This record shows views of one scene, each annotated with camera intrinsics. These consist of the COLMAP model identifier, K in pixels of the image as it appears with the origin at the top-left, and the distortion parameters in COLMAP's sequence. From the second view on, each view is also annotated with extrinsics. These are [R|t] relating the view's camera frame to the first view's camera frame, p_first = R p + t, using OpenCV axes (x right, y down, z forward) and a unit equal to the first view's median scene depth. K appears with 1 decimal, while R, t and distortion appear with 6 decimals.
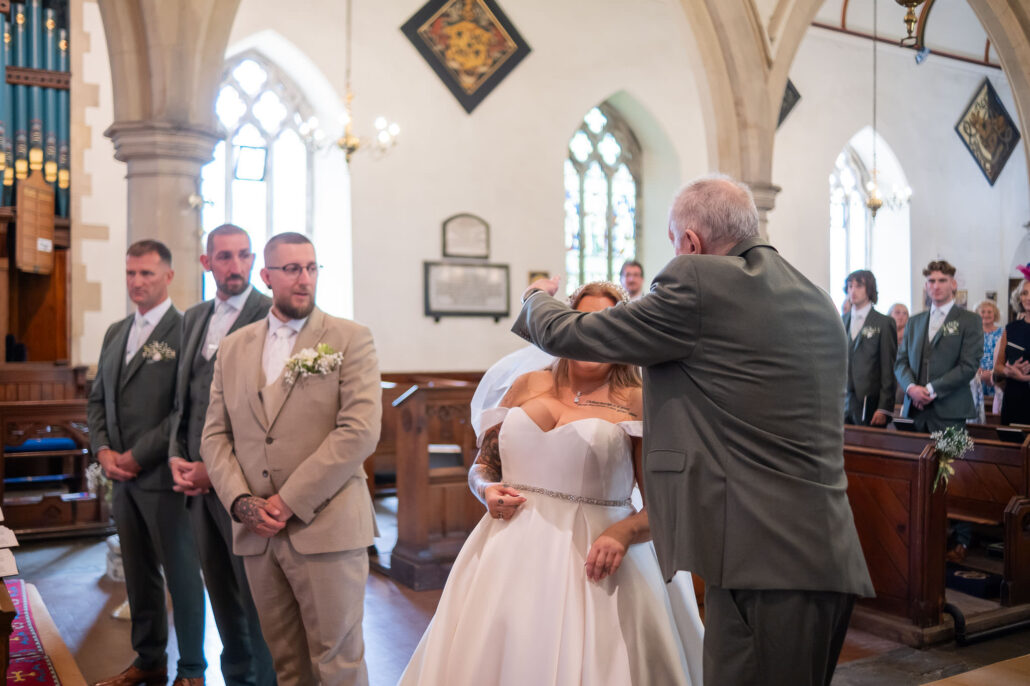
lens RADIAL K [[1021.2, 0, 515.0], [0, 1021.2, 343.0], [0, 0, 1]] dist [-0.137314, 0.178890]
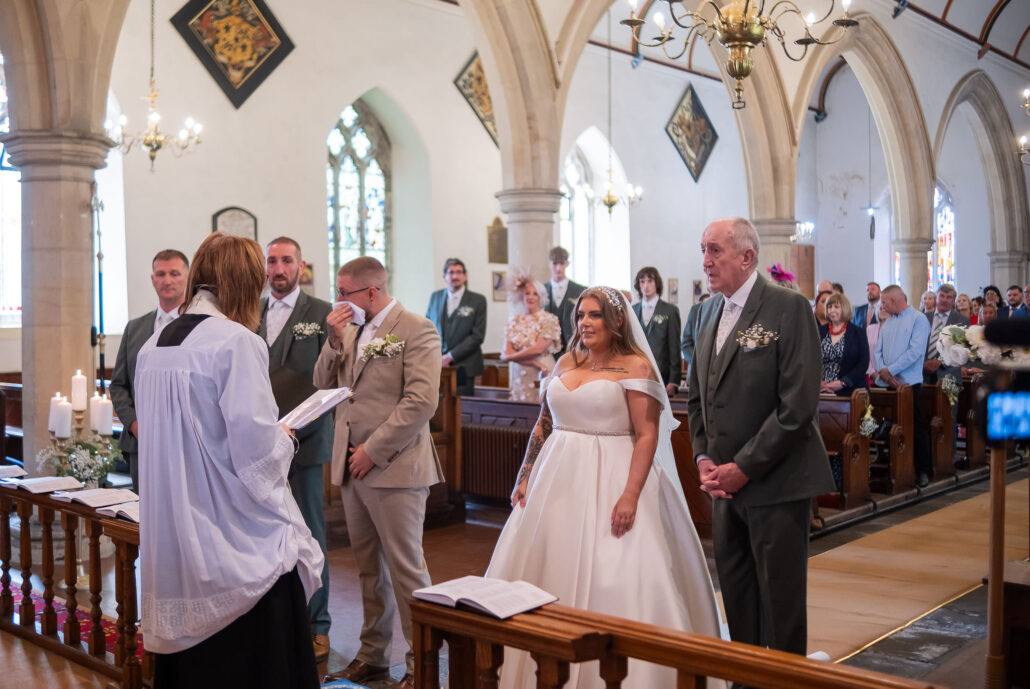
lens RADIAL K [[1038.1, 0, 515.0], [0, 1038.1, 344.5], [0, 0, 1]] dist [-0.139685, 0.184940]
pose [[0.959888, -0.018561, 0.279769, -0.070292], [0.015165, 0.999783, 0.014298, -0.000490], [-0.279974, -0.009482, 0.959961, -0.060396]]
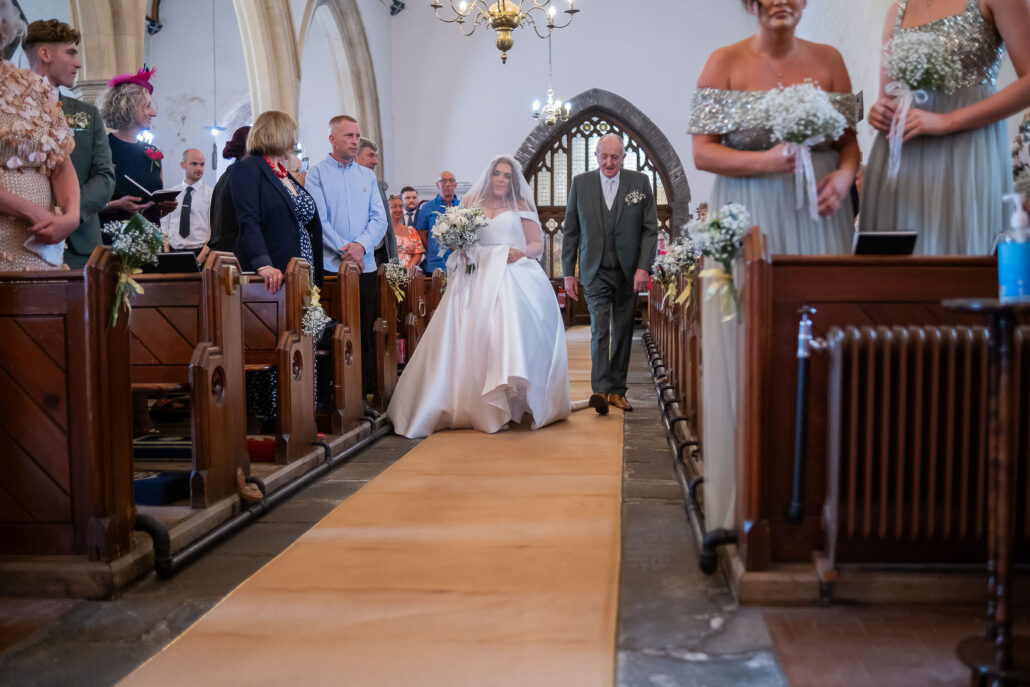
lens RADIAL K [[1021.2, 0, 515.0], [0, 1021.2, 343.5], [0, 0, 1]] dist [-0.137314, 0.178890]
pose [[0.599134, -0.062254, 0.798225, 0.027154], [0.024863, 0.997938, 0.059168, 0.037688], [-0.800263, -0.015603, 0.599447, 0.134731]]
